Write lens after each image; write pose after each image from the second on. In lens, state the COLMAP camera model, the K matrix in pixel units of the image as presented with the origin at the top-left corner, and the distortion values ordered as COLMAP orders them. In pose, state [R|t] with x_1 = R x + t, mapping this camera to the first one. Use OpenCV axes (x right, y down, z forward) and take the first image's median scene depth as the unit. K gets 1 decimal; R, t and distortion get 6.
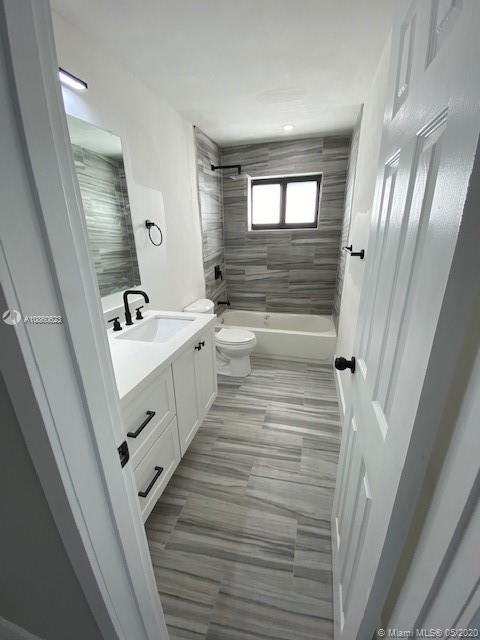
lens RADIAL K [[264.9, 0, 240.0], [0, 264.9, 320.0], [0, 0, 1]] dist [-0.000770, -0.000162]
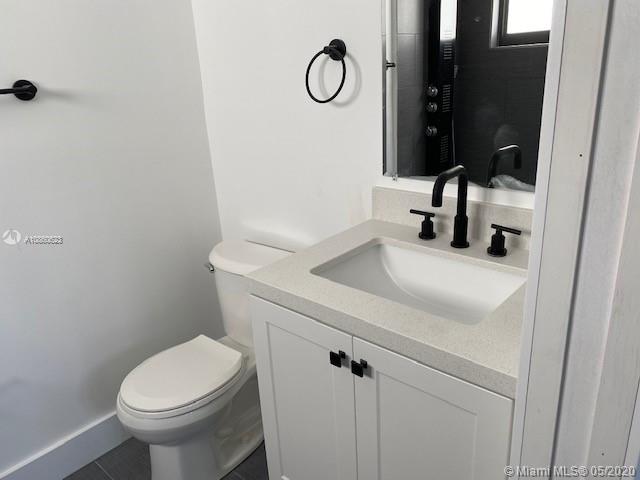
lens RADIAL K [[493.7, 0, 320.0], [0, 493.7, 240.0], [0, 0, 1]] dist [0.034199, -0.004598]
pose [[-0.455530, 0.340684, -0.822452, 0.318944], [-0.231285, 0.846857, 0.478895, -0.318673], [0.859651, 0.408372, -0.306974, 1.067515]]
